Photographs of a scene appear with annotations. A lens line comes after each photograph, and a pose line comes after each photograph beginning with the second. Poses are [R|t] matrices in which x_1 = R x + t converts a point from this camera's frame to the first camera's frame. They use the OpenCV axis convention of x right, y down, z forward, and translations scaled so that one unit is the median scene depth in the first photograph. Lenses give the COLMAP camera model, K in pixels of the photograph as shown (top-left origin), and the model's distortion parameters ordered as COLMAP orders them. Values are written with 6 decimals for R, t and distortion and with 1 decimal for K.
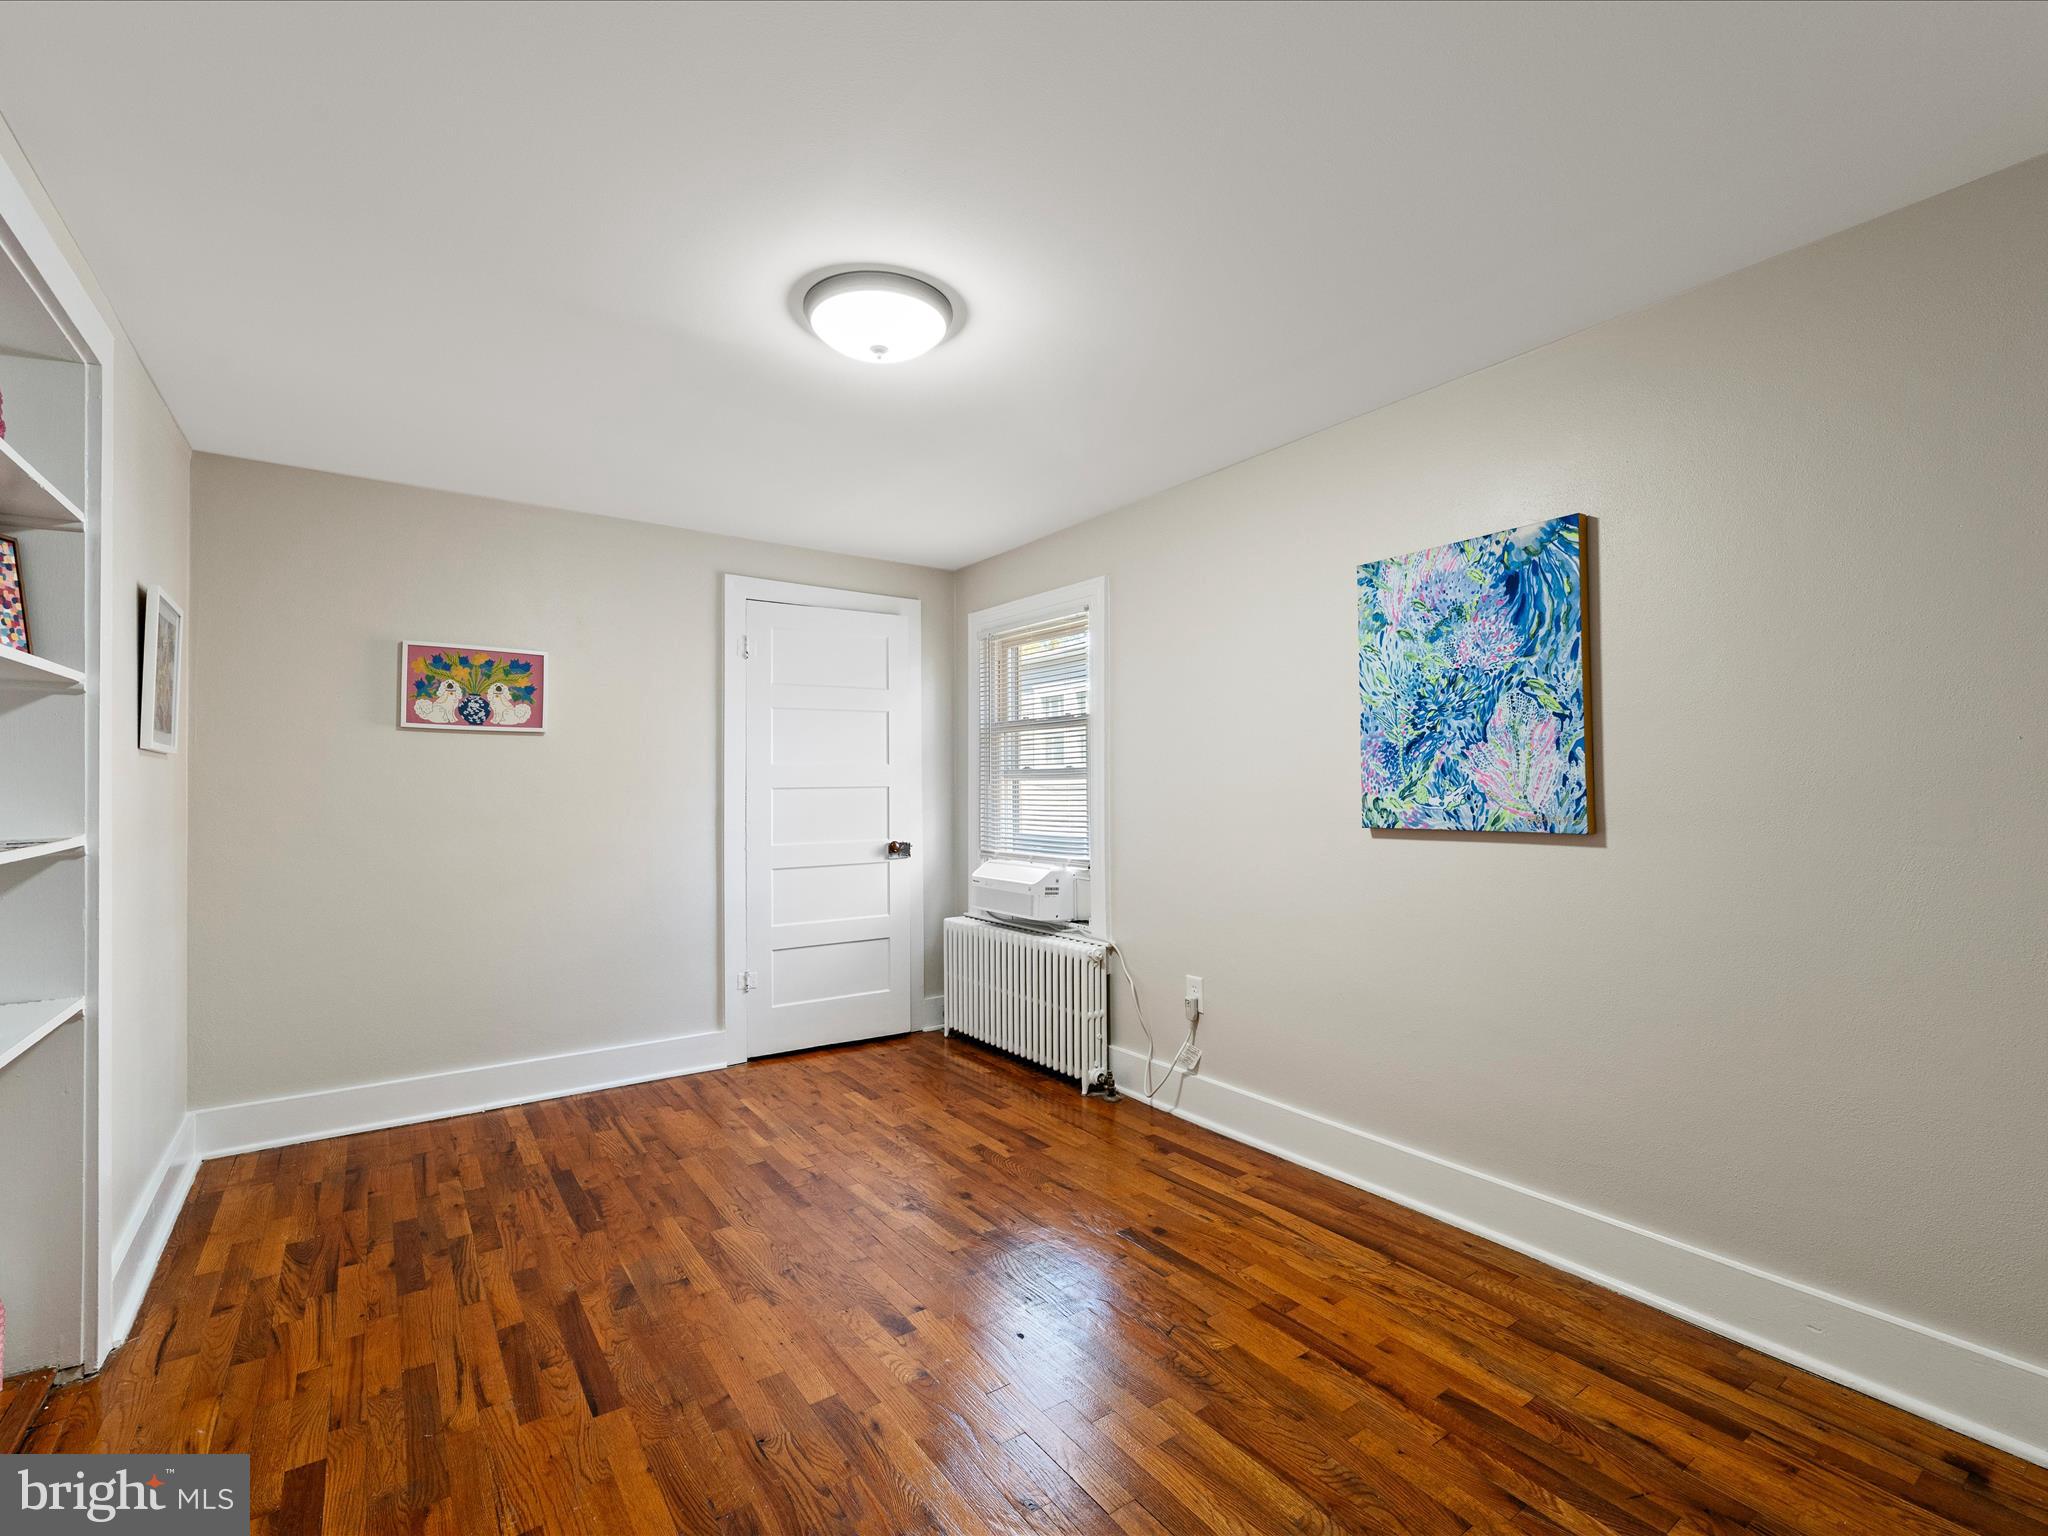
lens RADIAL K [[926.5, 0, 1025.3], [0, 926.5, 770.0], [0, 0, 1]] dist [-0.009851, 0.001605]
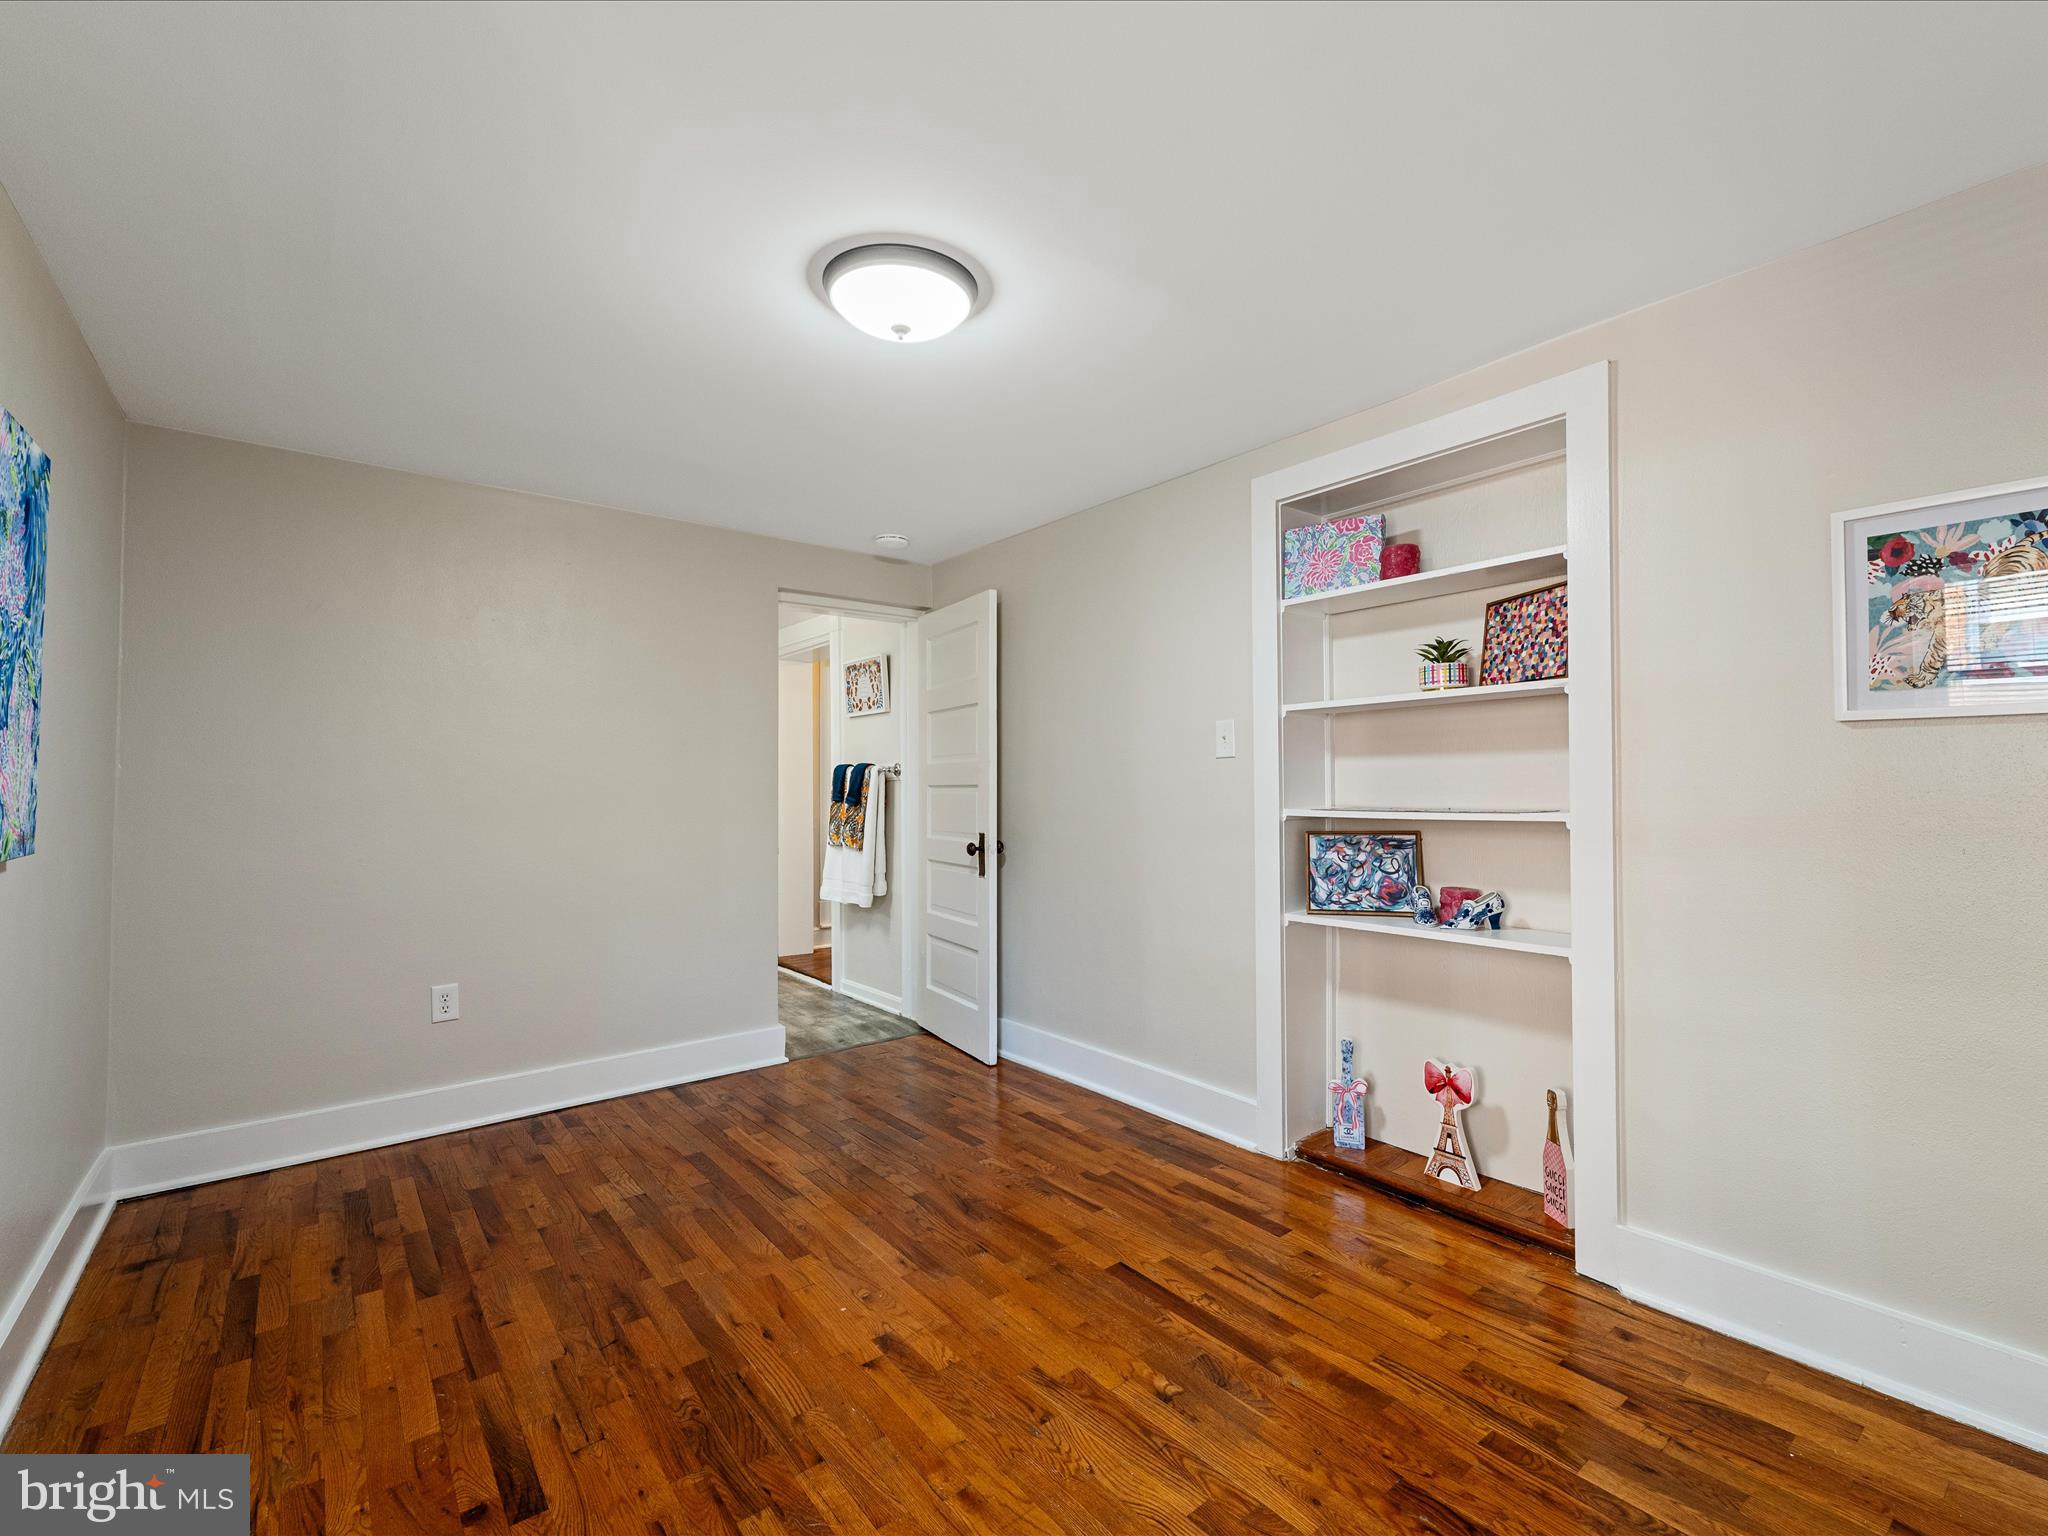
lens RADIAL K [[926.5, 0, 1020.0], [0, 926.5, 774.8], [0, 0, 1]] dist [-0.009851, 0.001605]
pose [[-0.998848, 0.013046, -0.046179, -0.249393], [0.014163, 0.999613, -0.023947, 0.037969], [0.045848, -0.024574, -0.998646, 2.109565]]
